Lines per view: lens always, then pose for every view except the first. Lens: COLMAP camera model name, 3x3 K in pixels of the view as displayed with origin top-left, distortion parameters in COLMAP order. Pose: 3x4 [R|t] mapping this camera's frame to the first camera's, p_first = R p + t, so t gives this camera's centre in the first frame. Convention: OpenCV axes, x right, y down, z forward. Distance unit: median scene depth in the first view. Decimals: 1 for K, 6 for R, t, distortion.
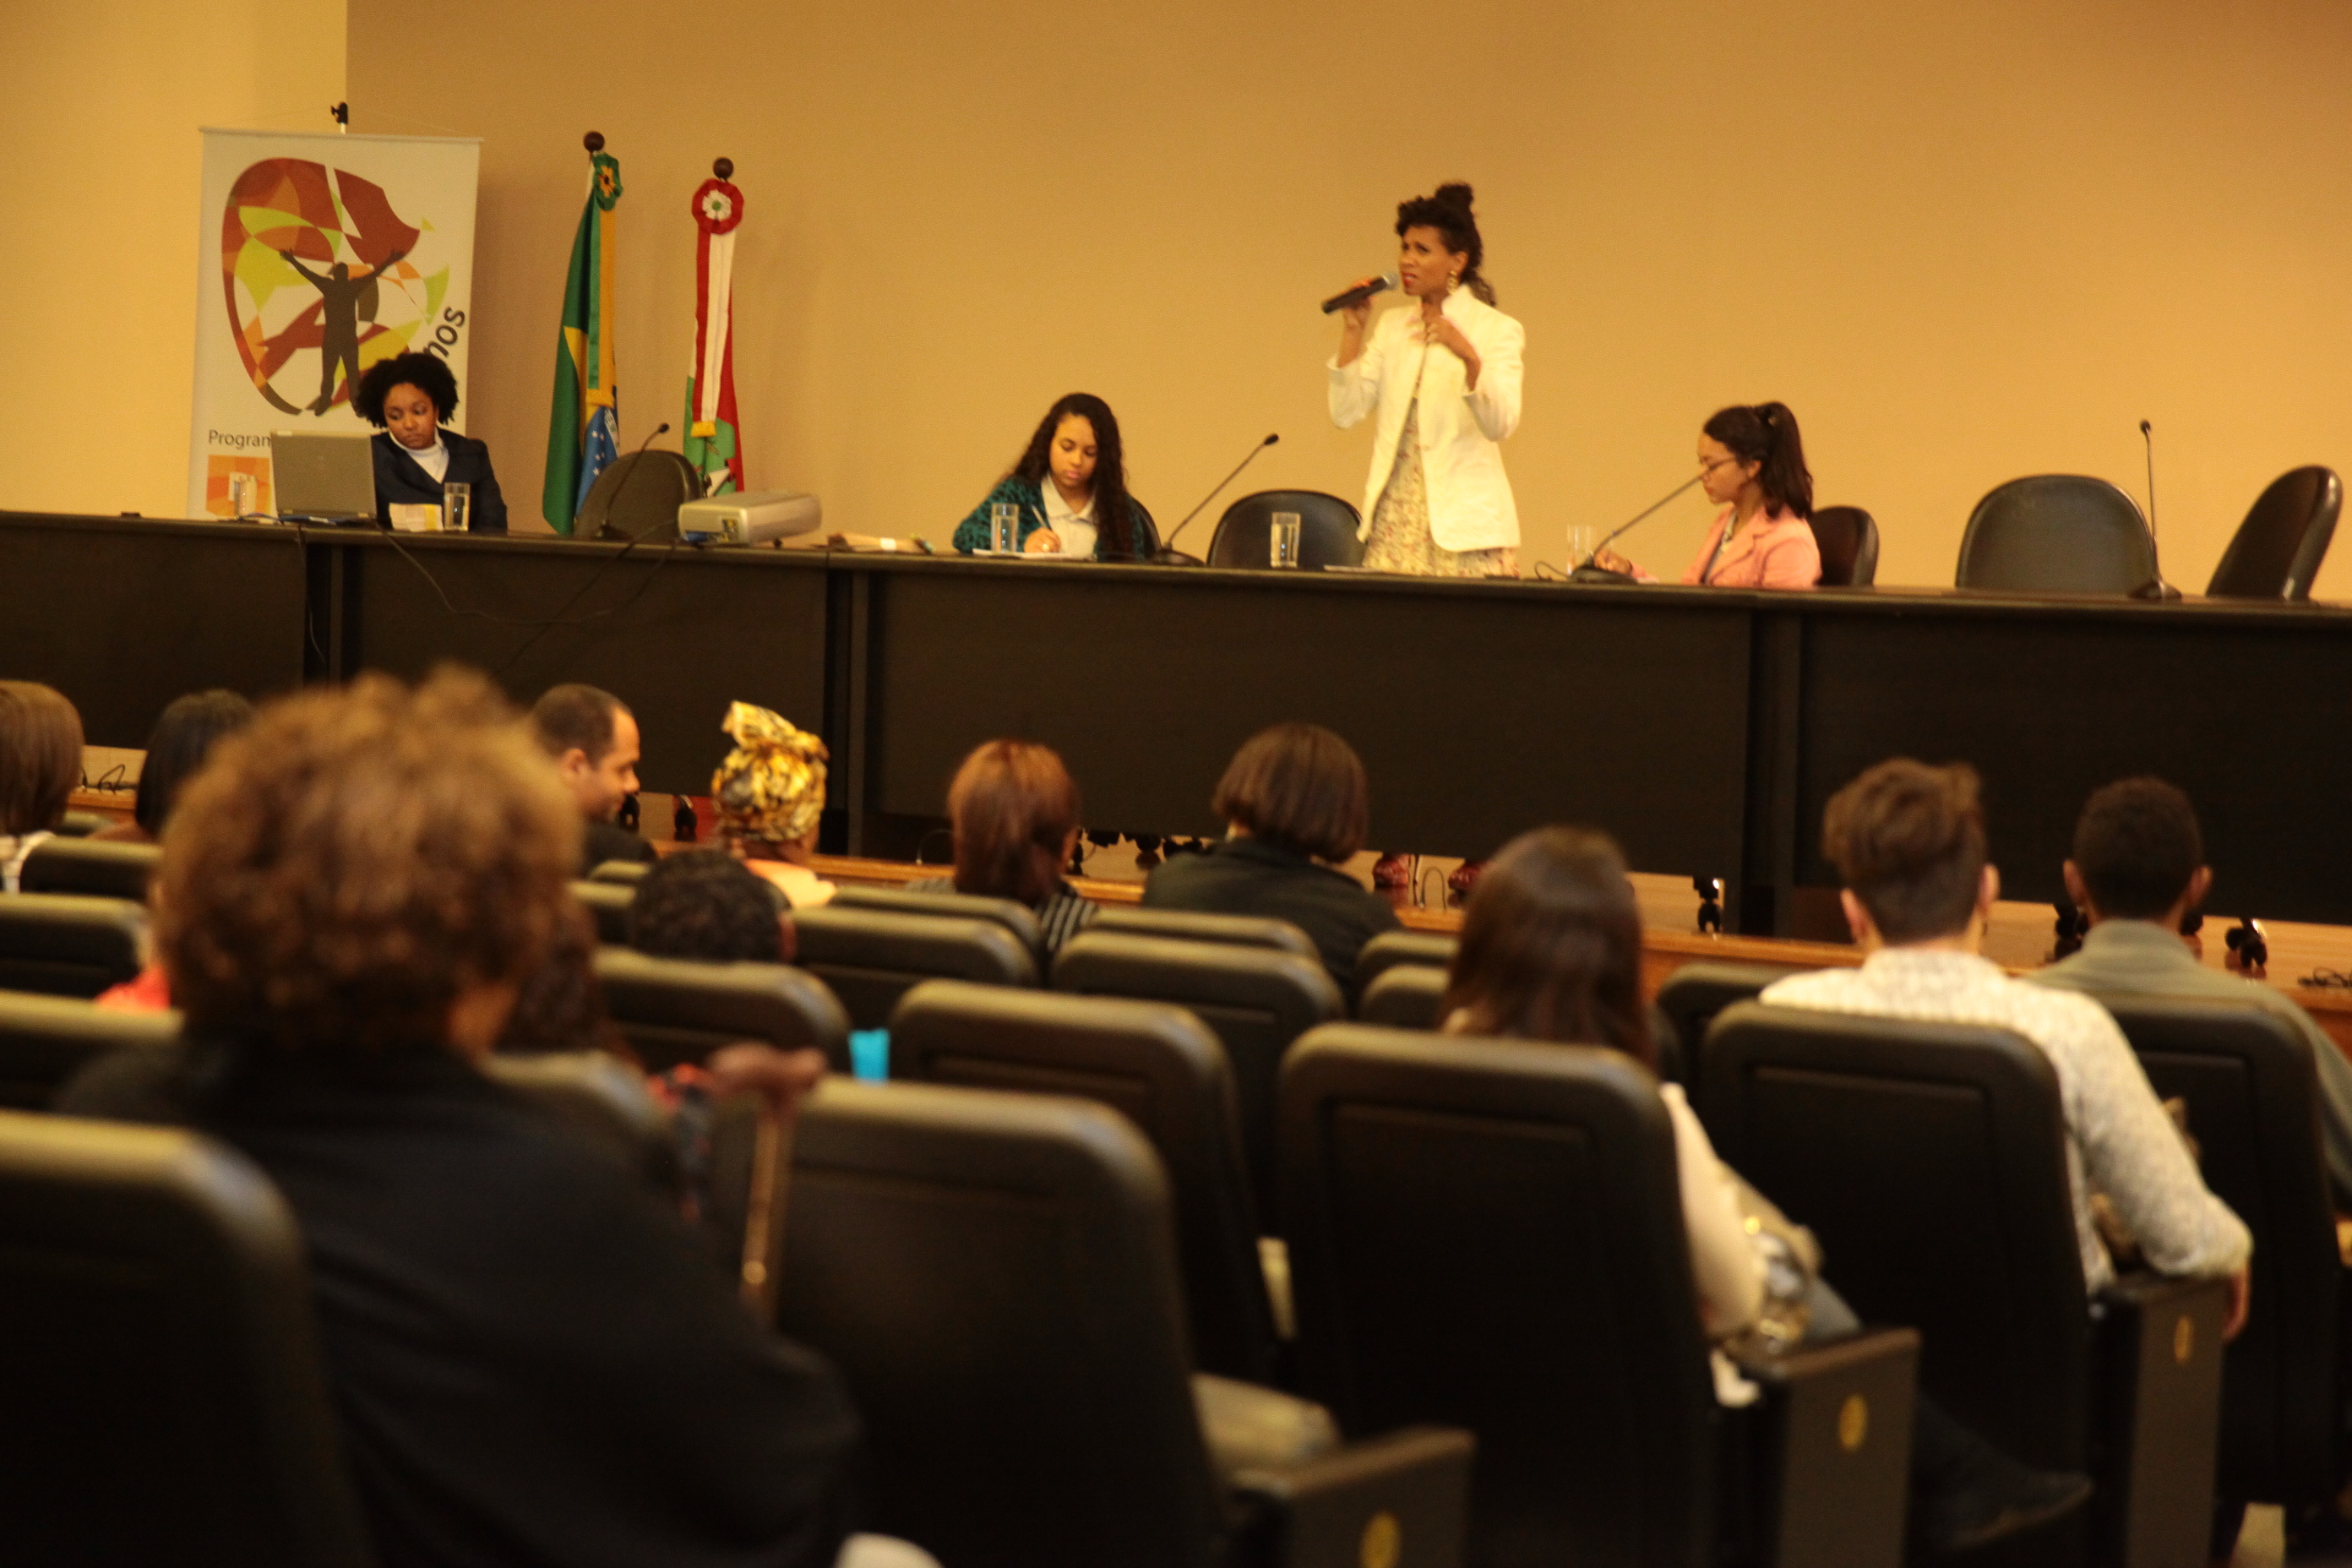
lens RADIAL K [[4443.1, 0, 1179.2], [0, 4443.1, 790.1], [0, 0, 1]] dist [0.226804, 0.000000]
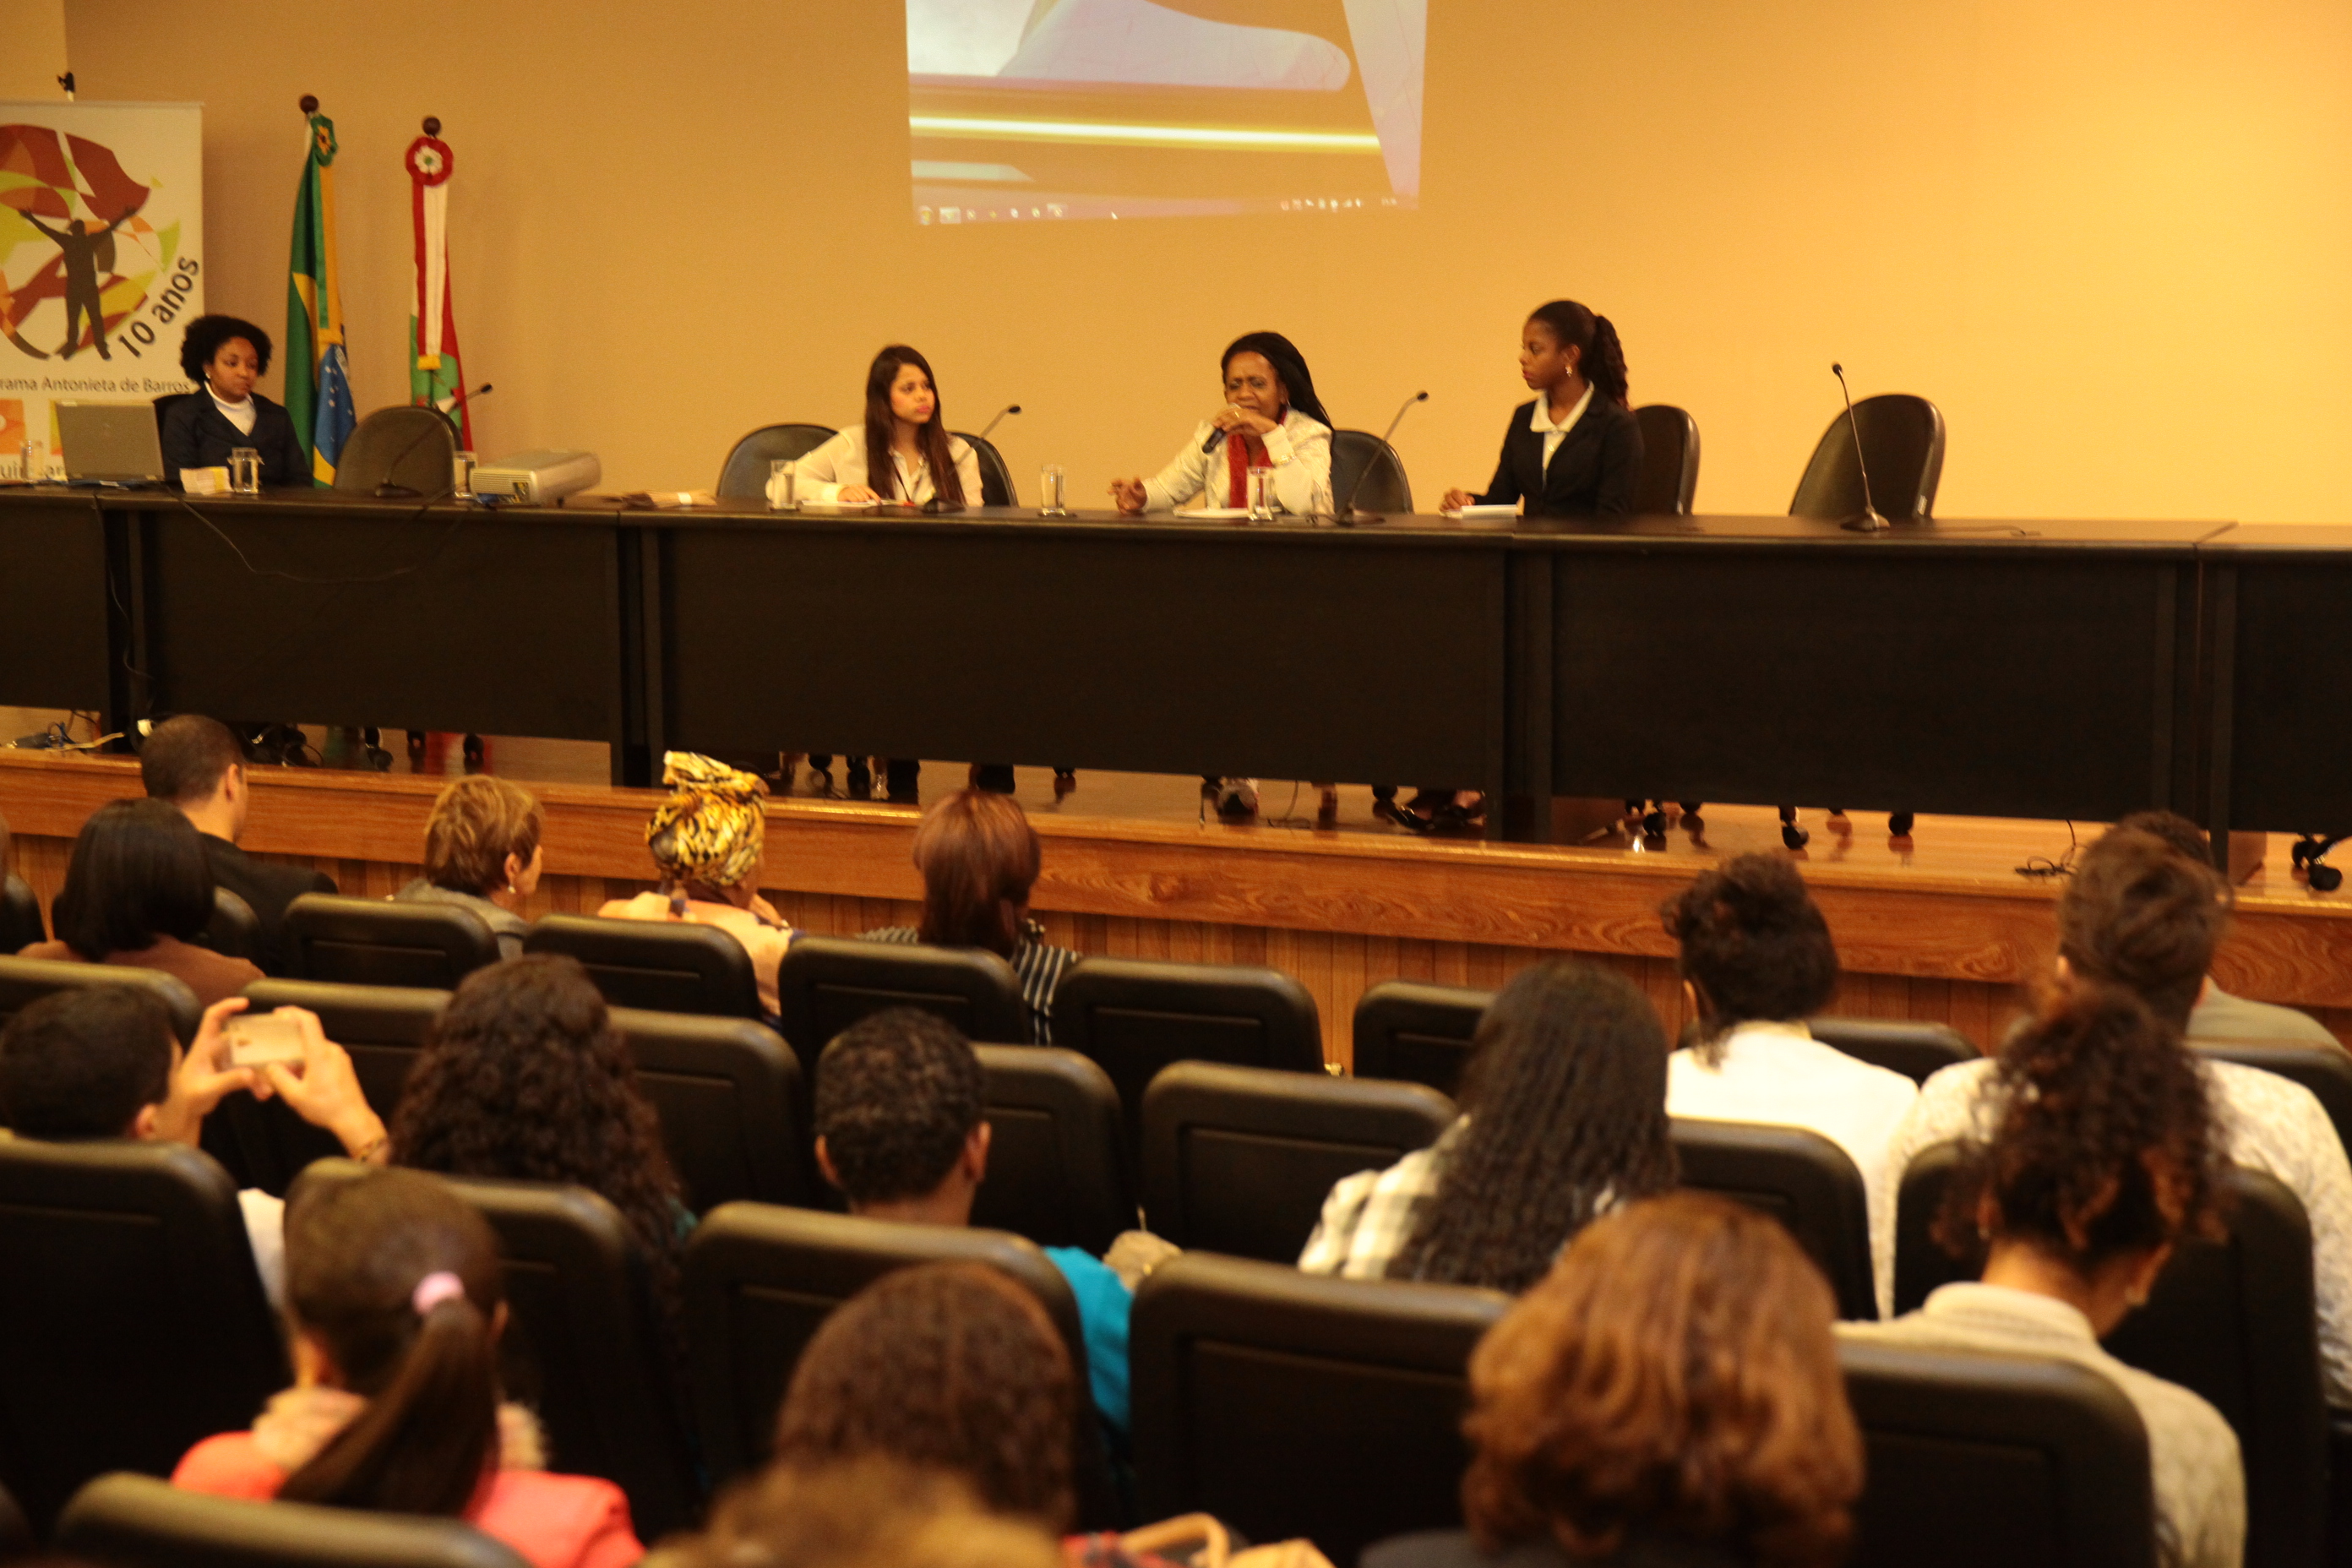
lens RADIAL K [[3427.1, 0, 1172.7], [0, 3427.1, 797.1], [0, 0, 1]] dist [0.121140, 0.000000]
pose [[0.988806, -0.054933, 0.138728, -0.048102], [0.044164, 0.995852, 0.079549, -0.032930], [-0.142522, -0.072531, 0.987130, 0.110413]]
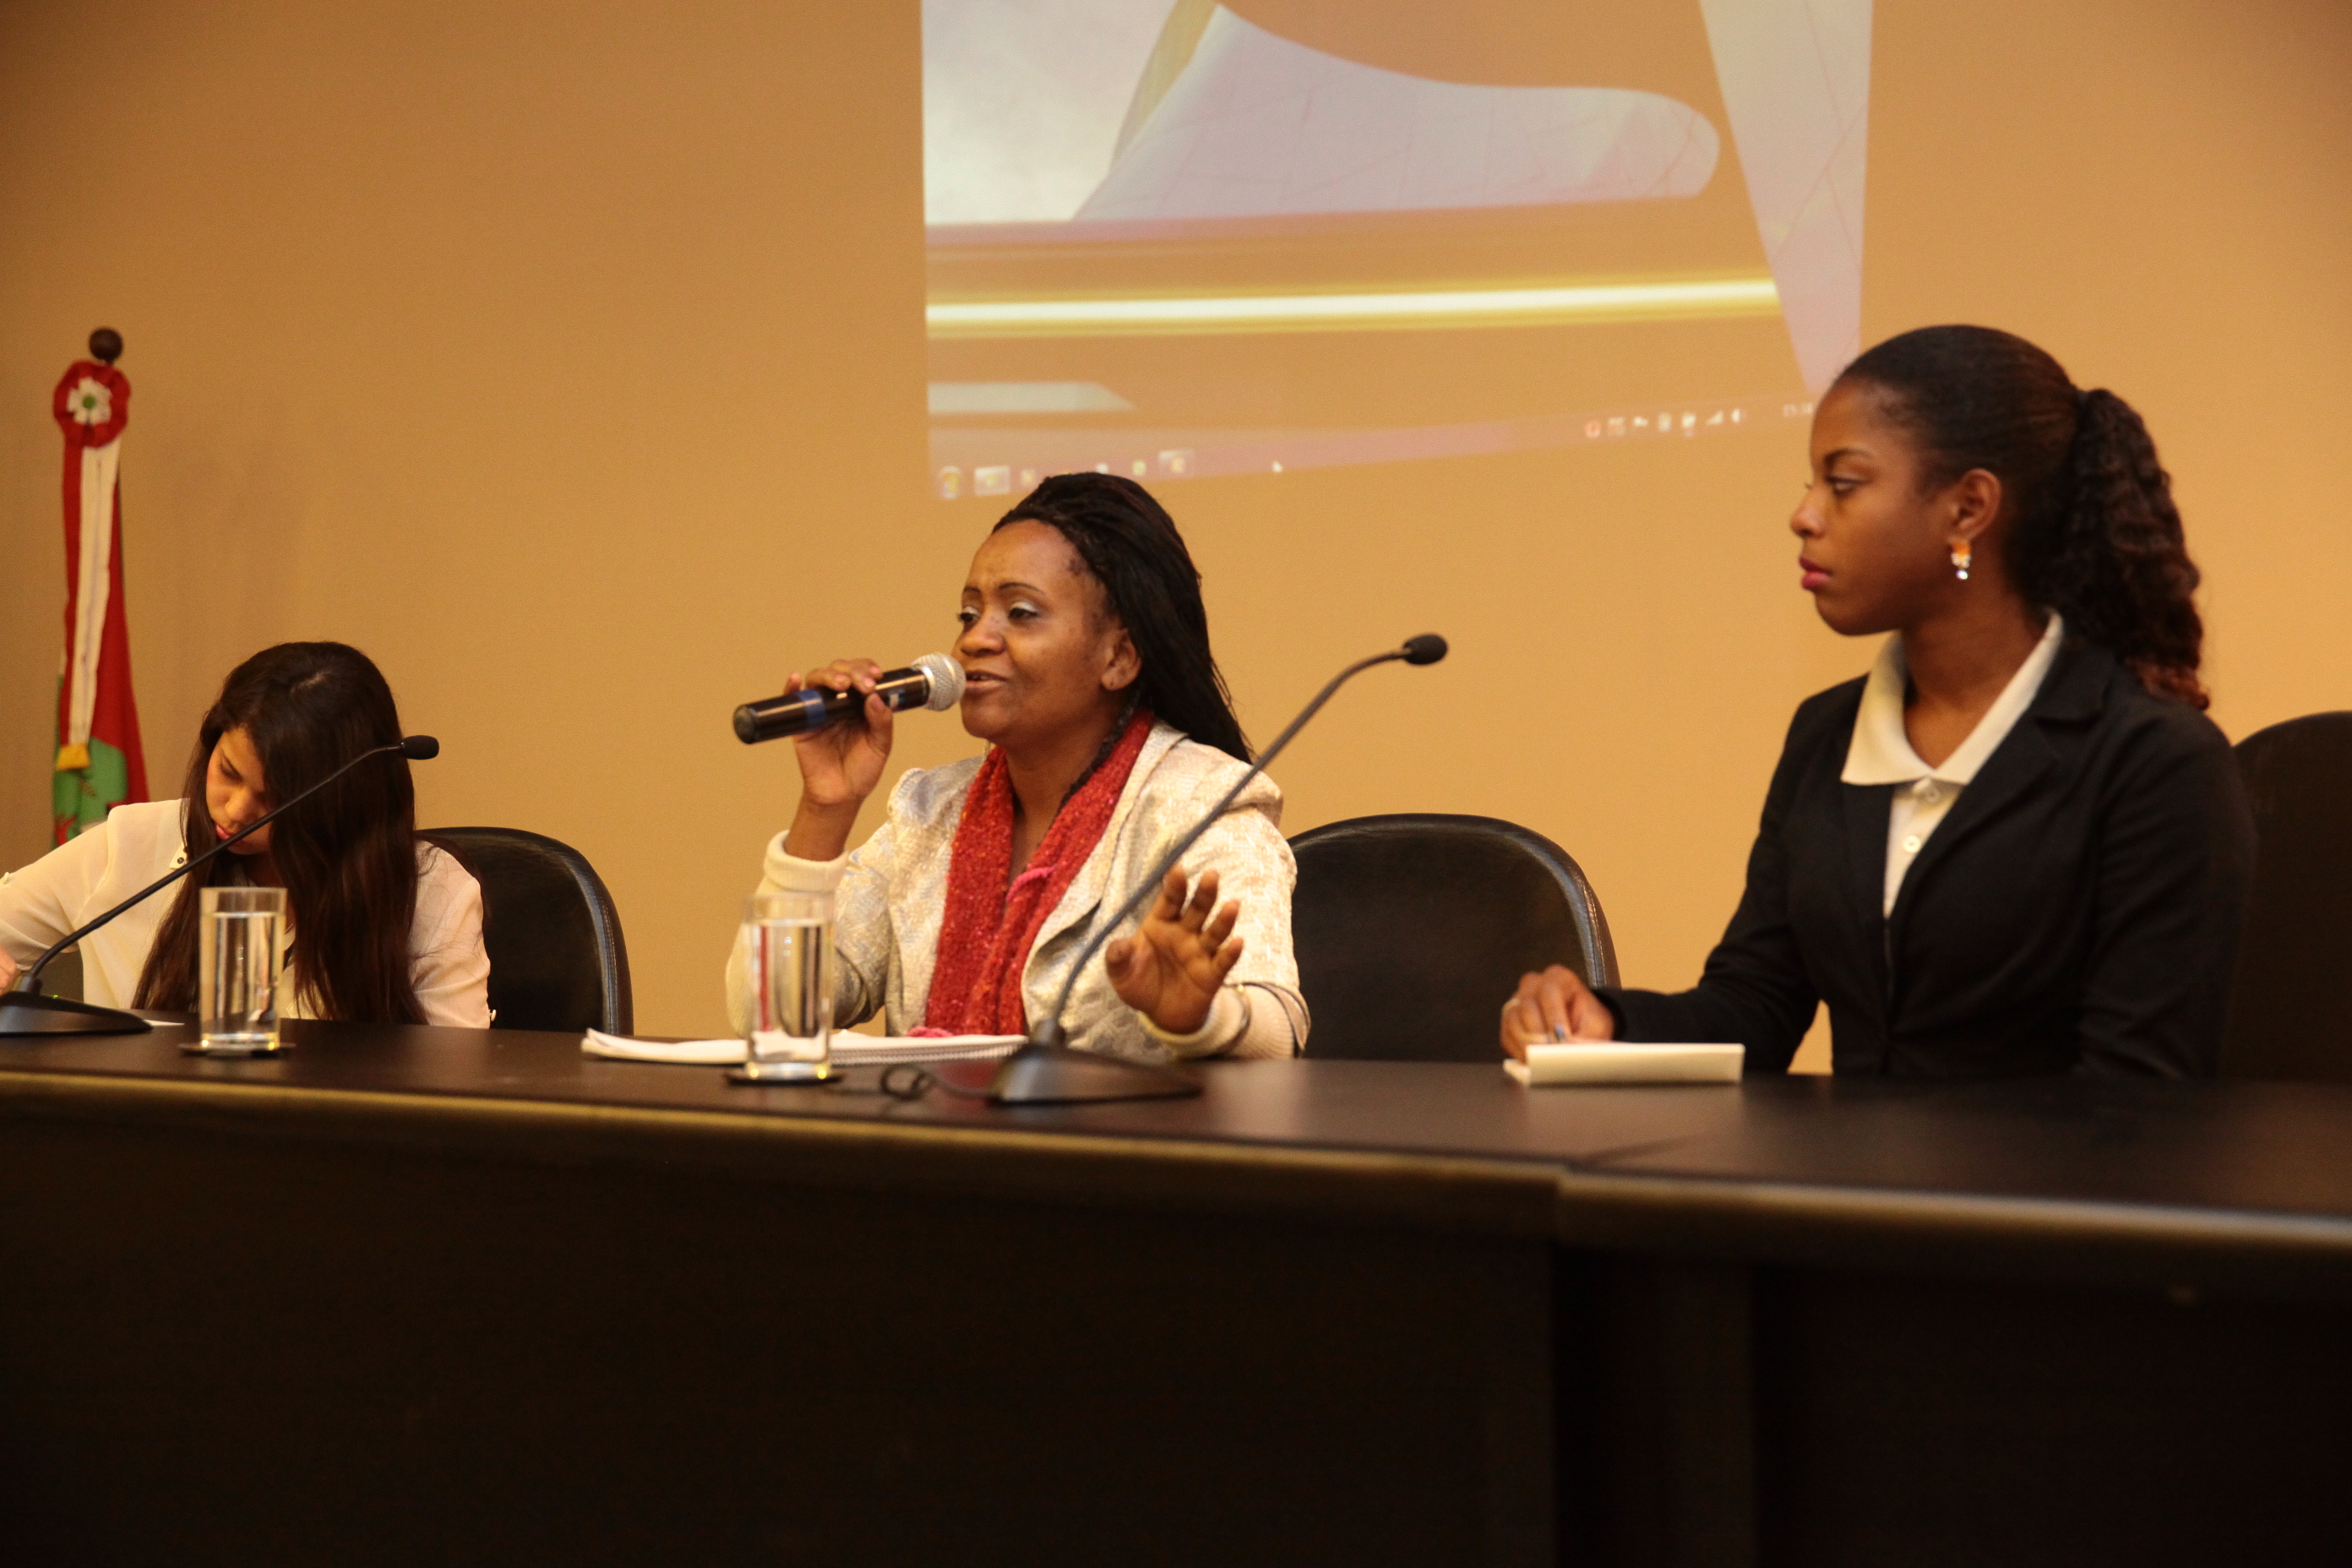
lens RADIAL K [[3785.5, 0, 1077.5], [0, 3785.5, 824.0], [0, 0, 1]] dist [0.033379, 0.000000]
pose [[0.997654, -0.032413, -0.060306, 0.064640], [0.028492, 0.997493, -0.064775, -0.033064], [0.062254, 0.062905, 0.996076, 0.479040]]
